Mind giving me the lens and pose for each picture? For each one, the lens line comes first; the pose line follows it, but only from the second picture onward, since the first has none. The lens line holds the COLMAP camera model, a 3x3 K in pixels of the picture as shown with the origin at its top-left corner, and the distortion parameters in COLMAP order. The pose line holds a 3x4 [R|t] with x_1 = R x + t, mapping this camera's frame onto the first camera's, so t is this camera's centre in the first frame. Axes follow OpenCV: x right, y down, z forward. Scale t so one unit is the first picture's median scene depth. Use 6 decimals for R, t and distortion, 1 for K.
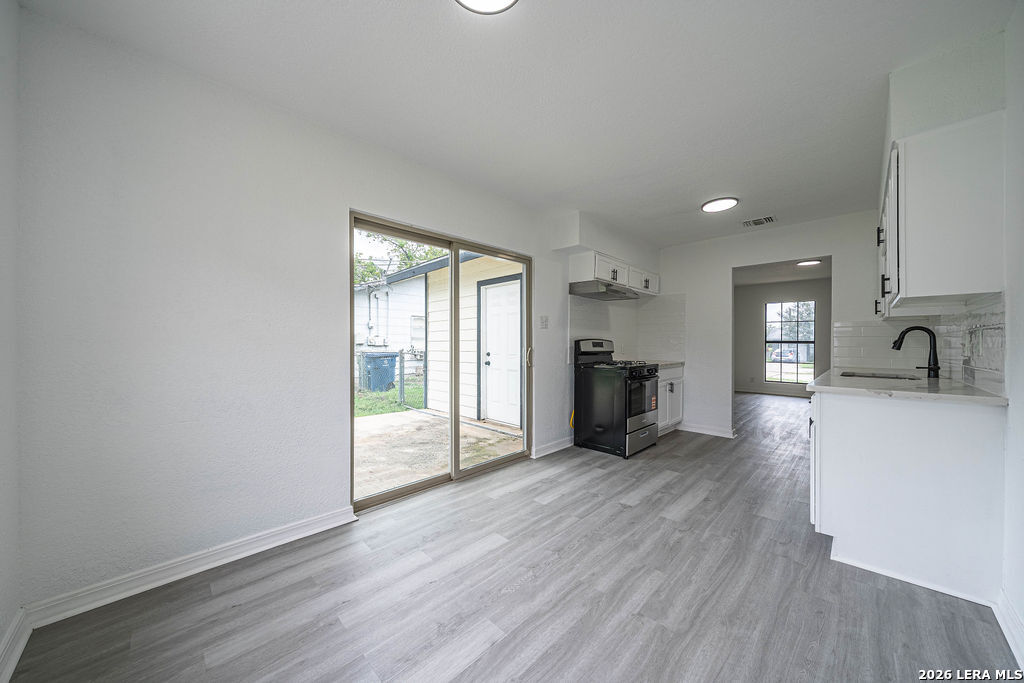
lens RADIAL K [[352.9, 0, 511.5], [0, 352.9, 339.8], [0, 0, 1]] dist [0.000473, 0.000003]
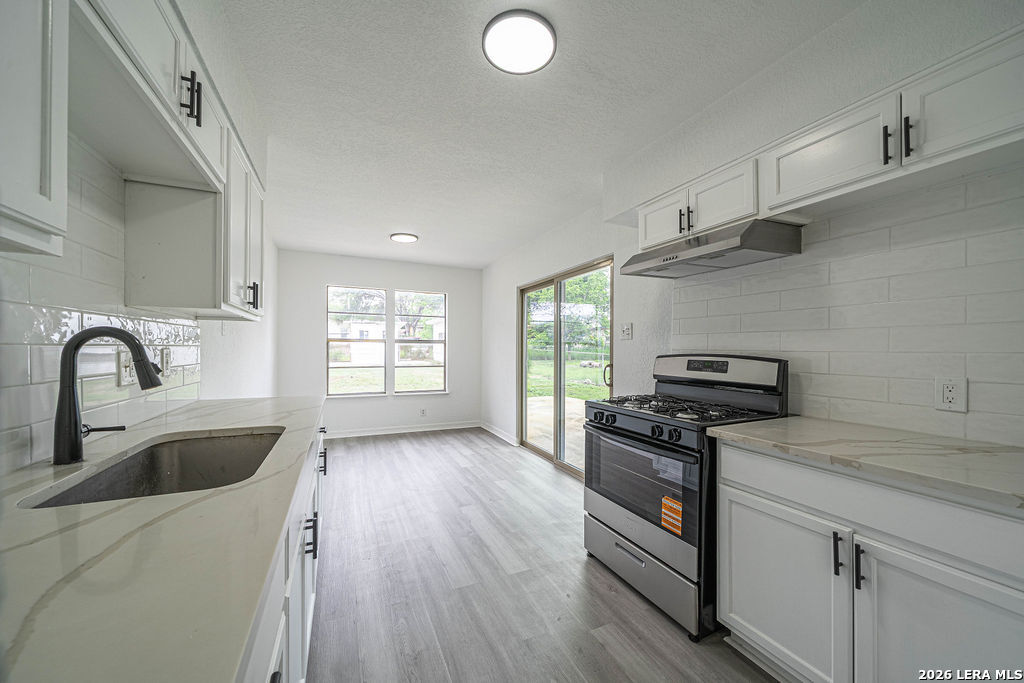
lens RADIAL K [[382.0, 0, 510.1], [0, 382.0, 347.1], [0, 0, 1]] dist [-0.000219, -0.000010]
pose [[-0.359371, -0.016285, -0.933053, 1.226869], [-0.010872, 0.999853, -0.013263, -0.003900], [0.933131, 0.005378, -0.359495, 1.382167]]
